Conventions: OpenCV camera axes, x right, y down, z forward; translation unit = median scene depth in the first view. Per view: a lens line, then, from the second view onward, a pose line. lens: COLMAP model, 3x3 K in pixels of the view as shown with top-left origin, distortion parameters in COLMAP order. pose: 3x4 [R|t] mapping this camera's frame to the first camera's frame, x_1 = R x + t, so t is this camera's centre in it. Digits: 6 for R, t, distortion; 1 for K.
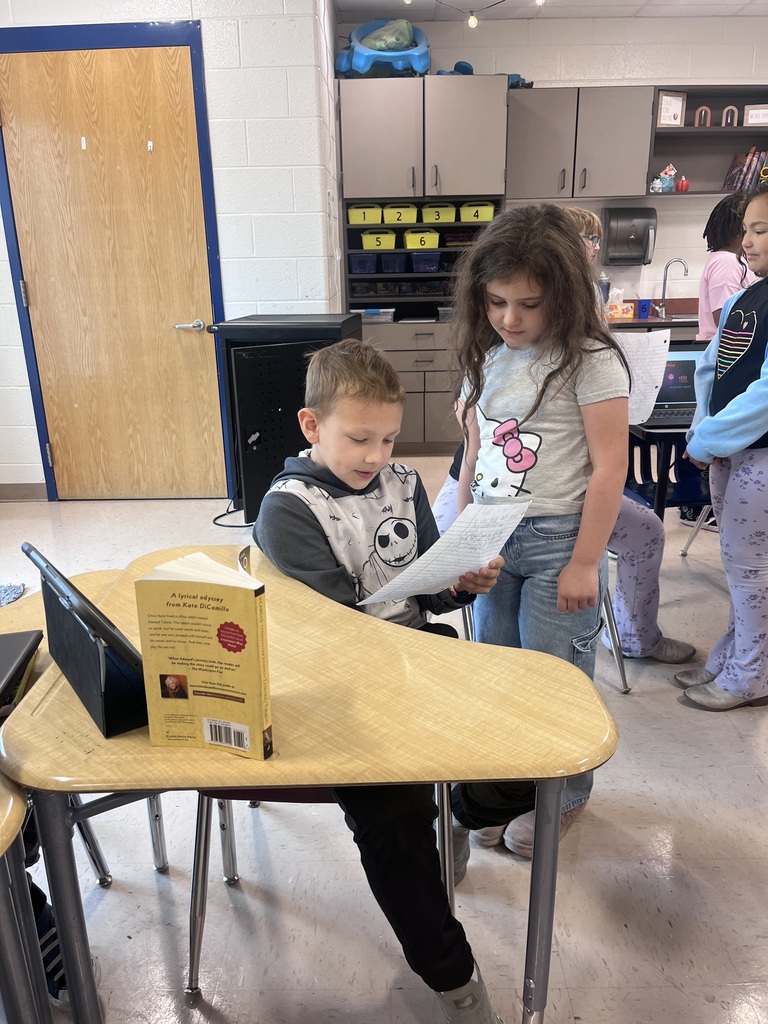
lens RADIAL K [[755.1, 0, 377.2], [0, 755.1, 516.0], [0, 0, 1]] dist [0.051360, -0.072656]
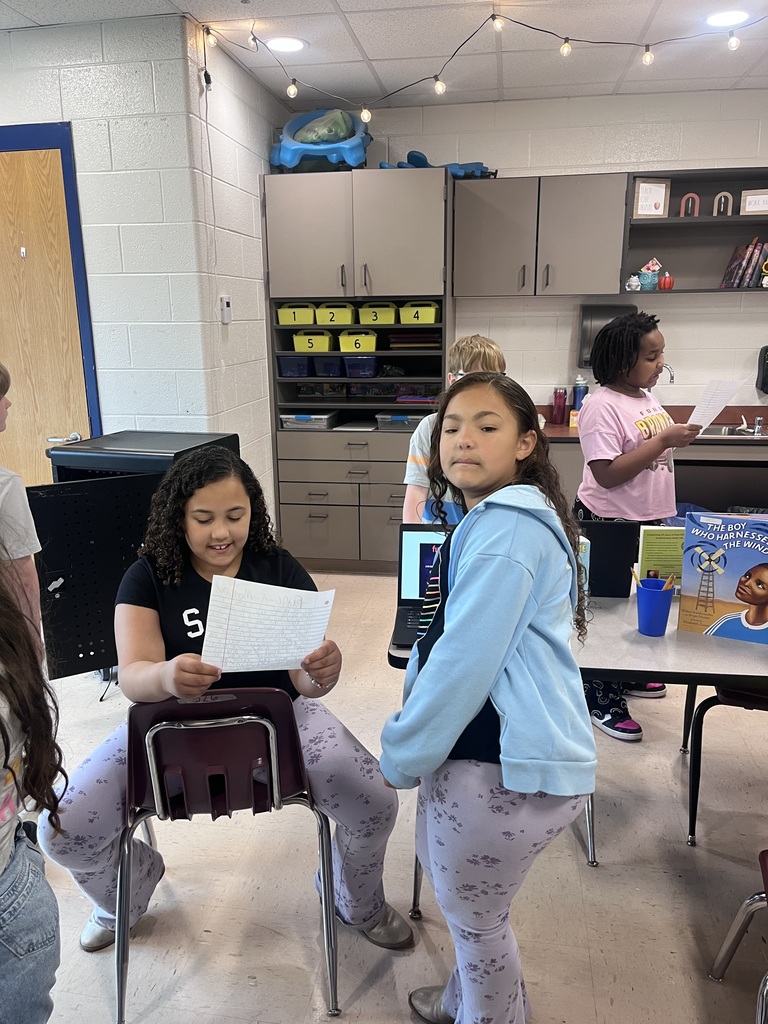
lens RADIAL K [[755.1, 0, 366.0], [0, 755.1, 521.0], [0, 0, 1]] dist [0.051360, -0.072656]
pose [[0.989212, 0.044794, -0.139471, 0.205463], [-0.054208, 0.996448, -0.064450, -0.093279], [0.136089, 0.071315, 0.988127, 0.122365]]
